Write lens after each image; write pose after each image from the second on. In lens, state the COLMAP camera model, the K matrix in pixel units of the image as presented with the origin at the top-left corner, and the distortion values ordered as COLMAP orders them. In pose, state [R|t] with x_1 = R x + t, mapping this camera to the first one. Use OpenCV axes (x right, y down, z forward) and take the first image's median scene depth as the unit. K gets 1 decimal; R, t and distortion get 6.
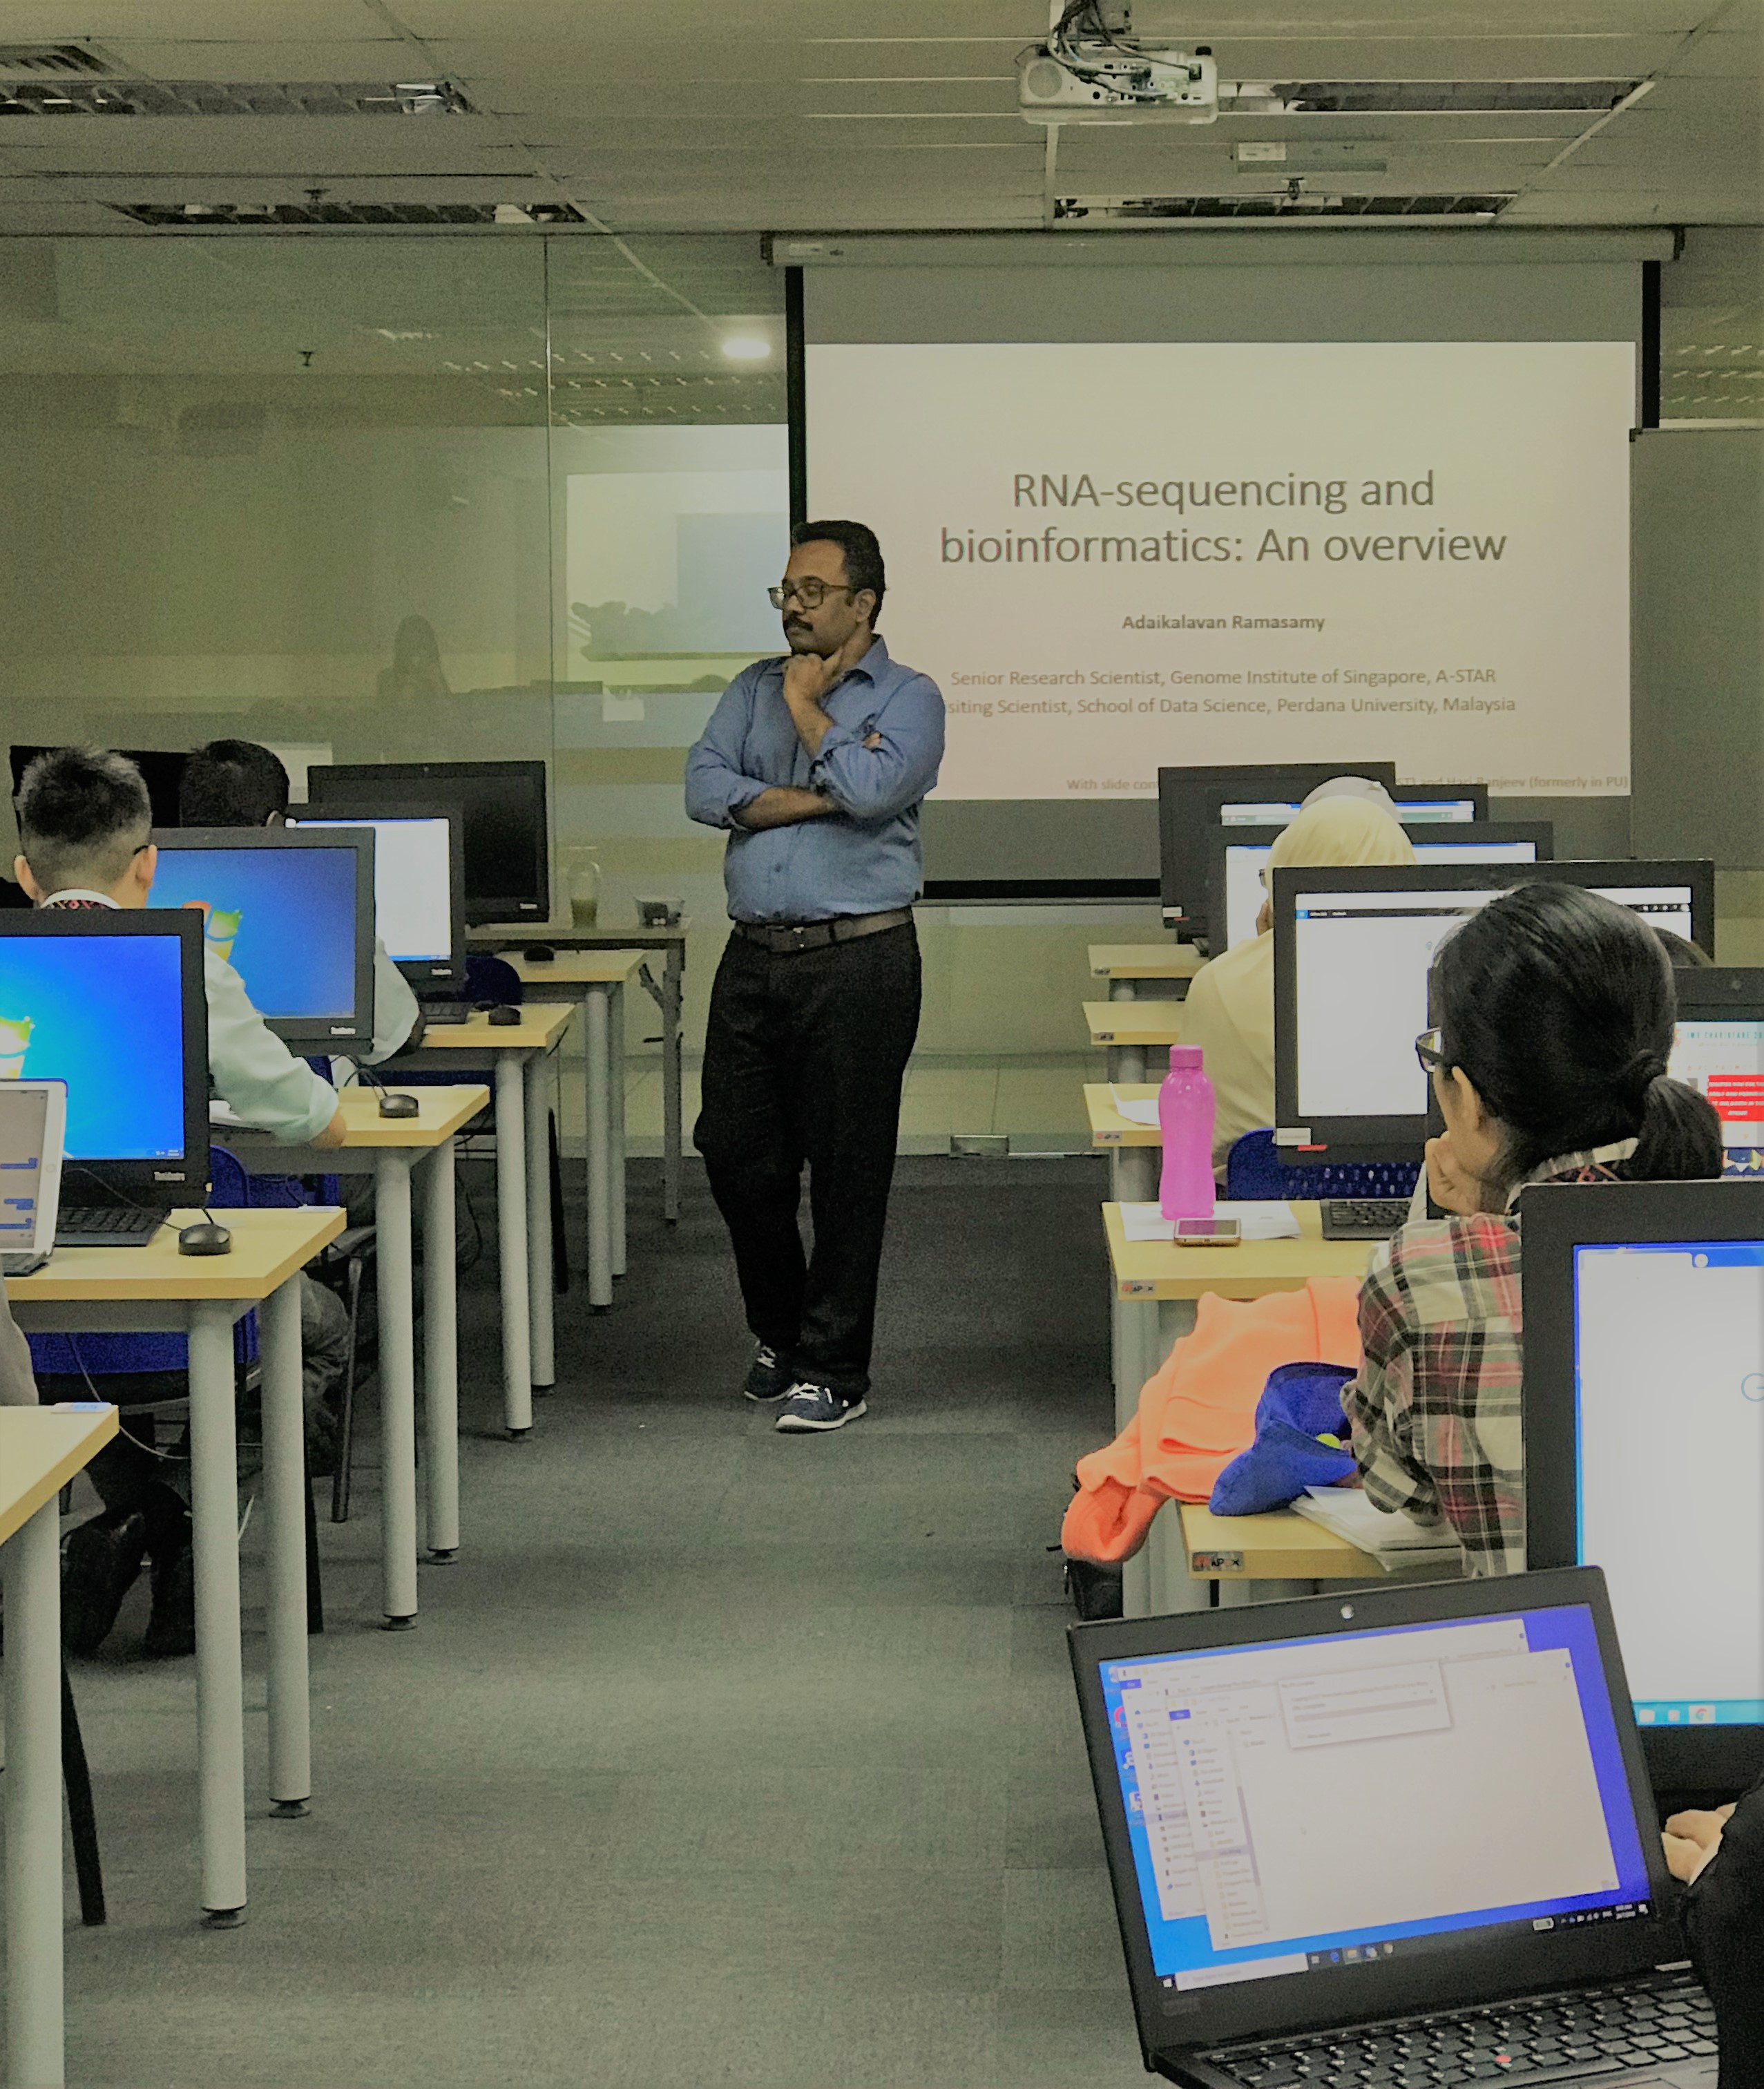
lens RADIAL K [[4893.7, 0, 882.0], [0, 4893.7, 1044.5], [0, 0, 1]] dist [-0.019866, 0.433162]
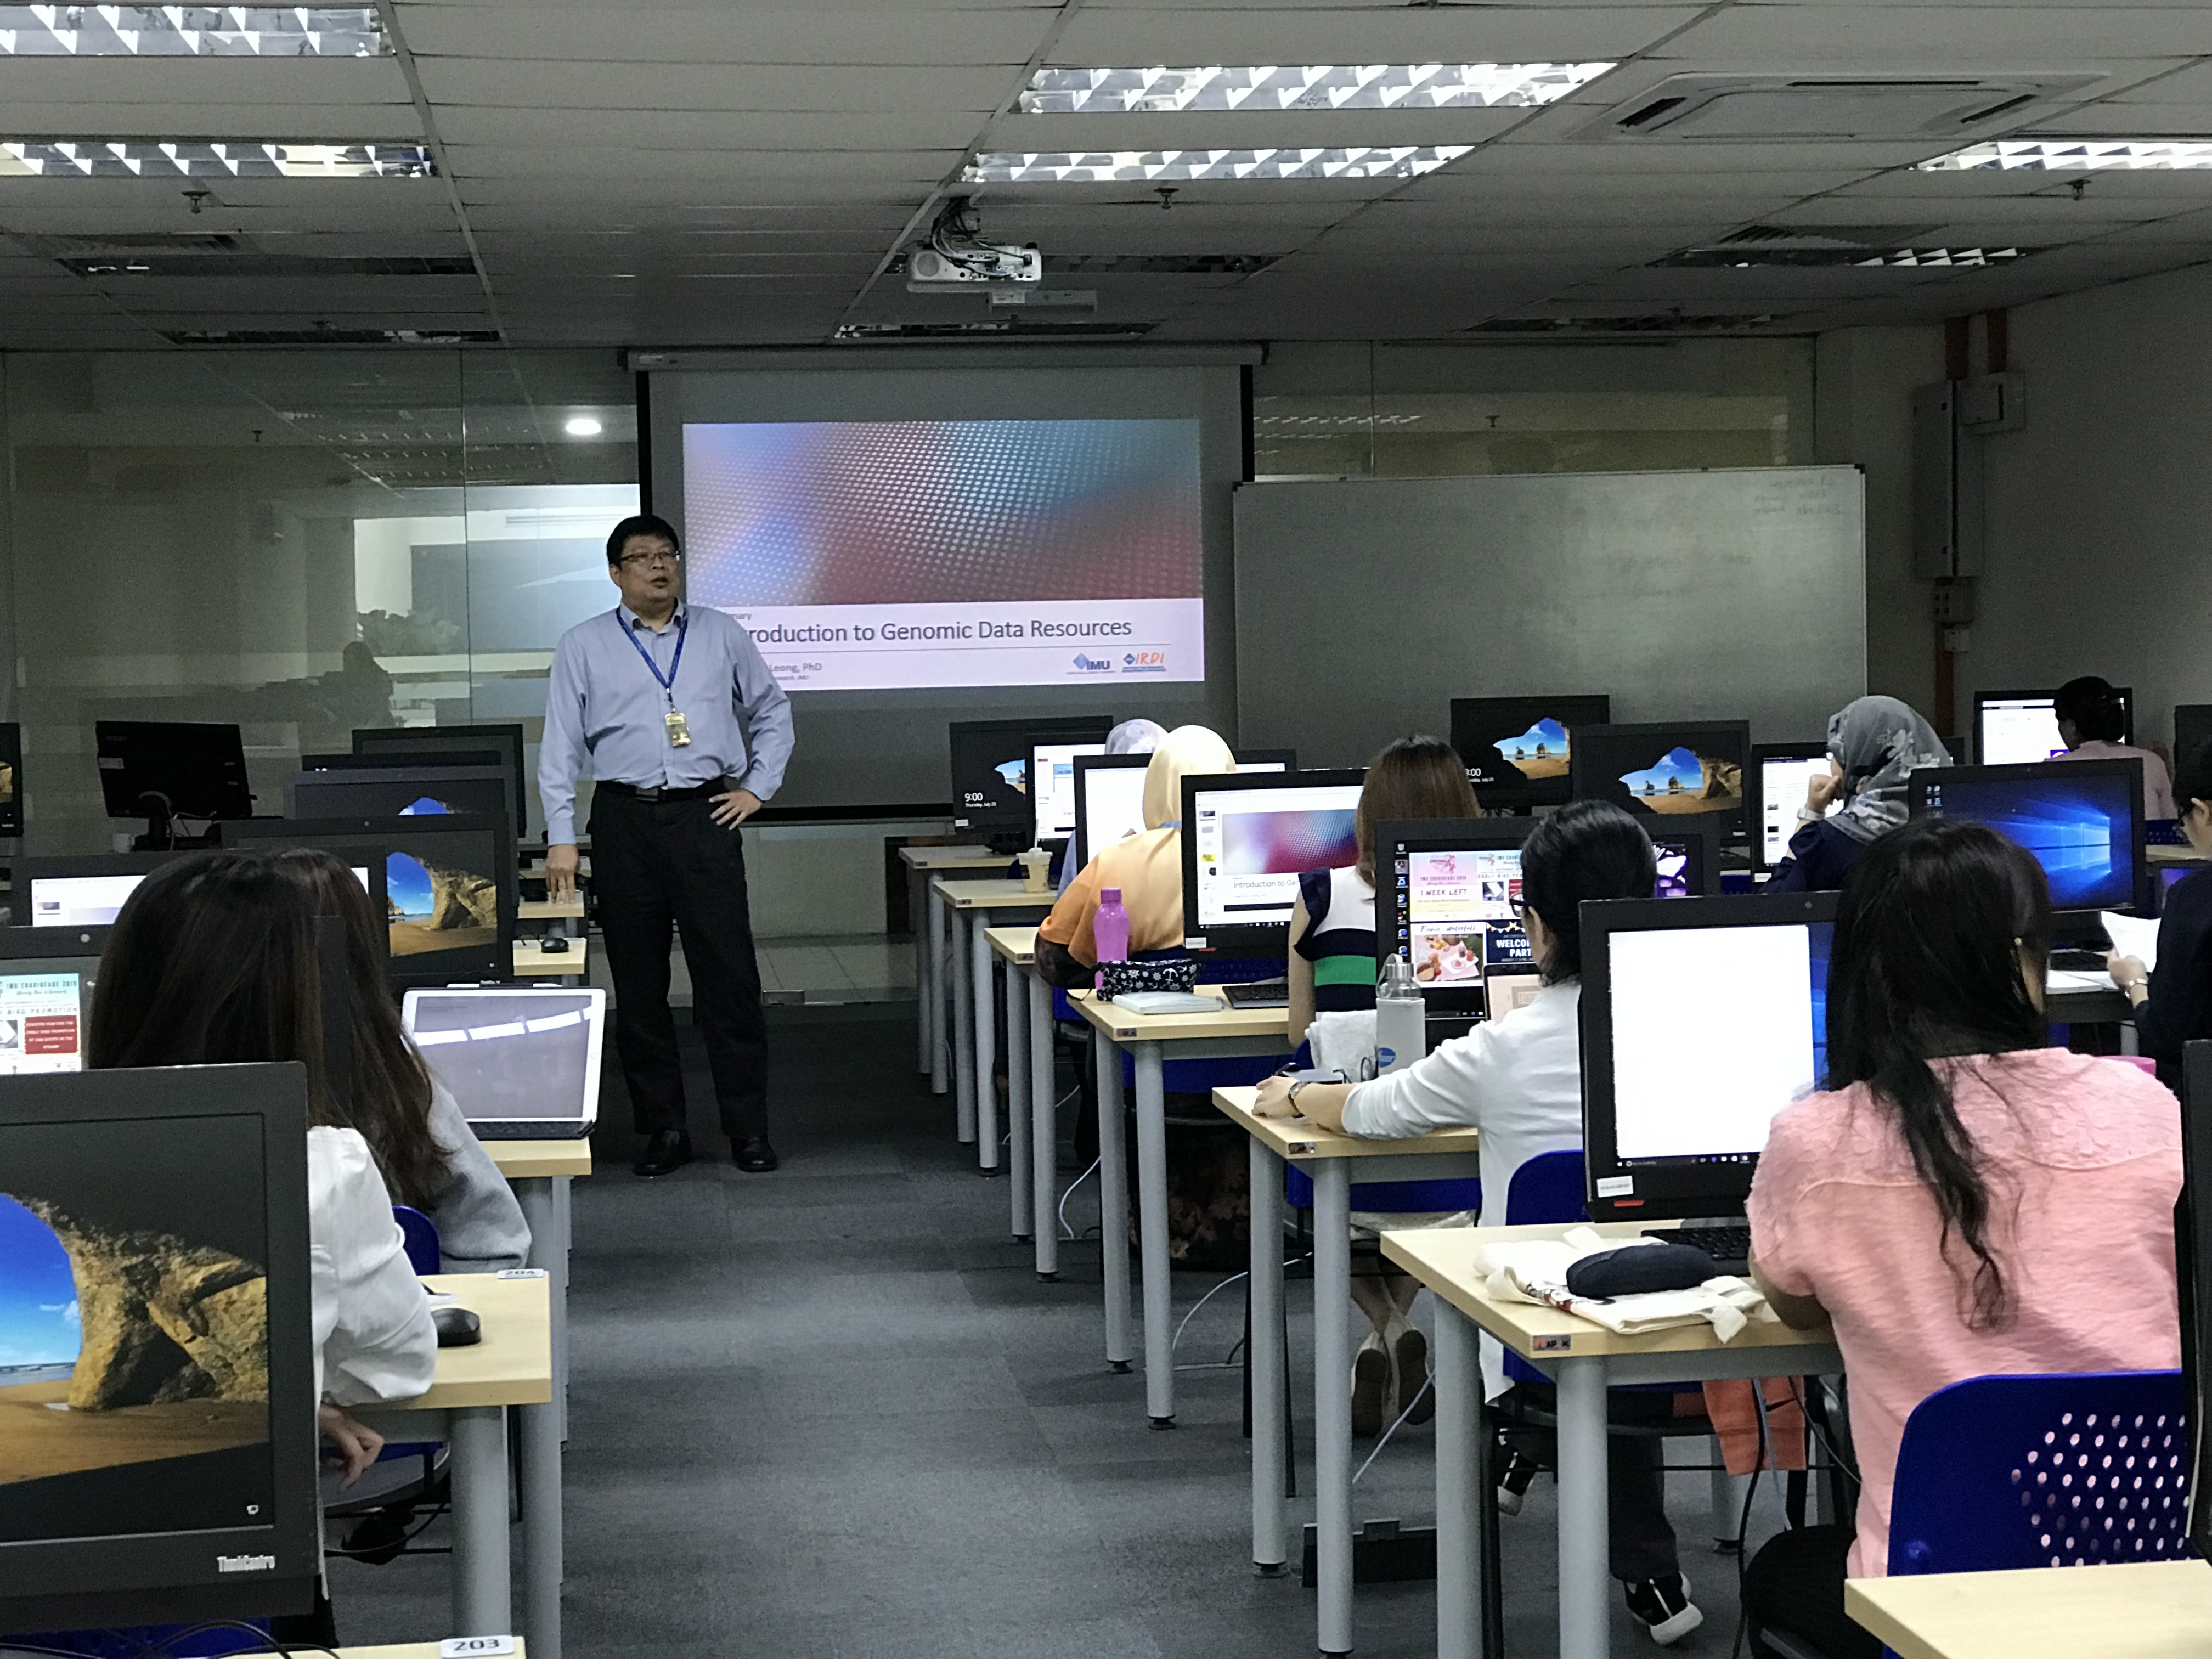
lens RADIAL K [[3662.7, 0, 1106.0], [0, 3662.7, 829.5], [0, 0, 1]] dist [-0.023719, -0.072112]
pose [[0.991176, -0.019700, 0.131081, -0.051312], [0.023510, 0.999343, -0.027586, 0.007100], [-0.130451, 0.030425, 0.990988, -0.094803]]
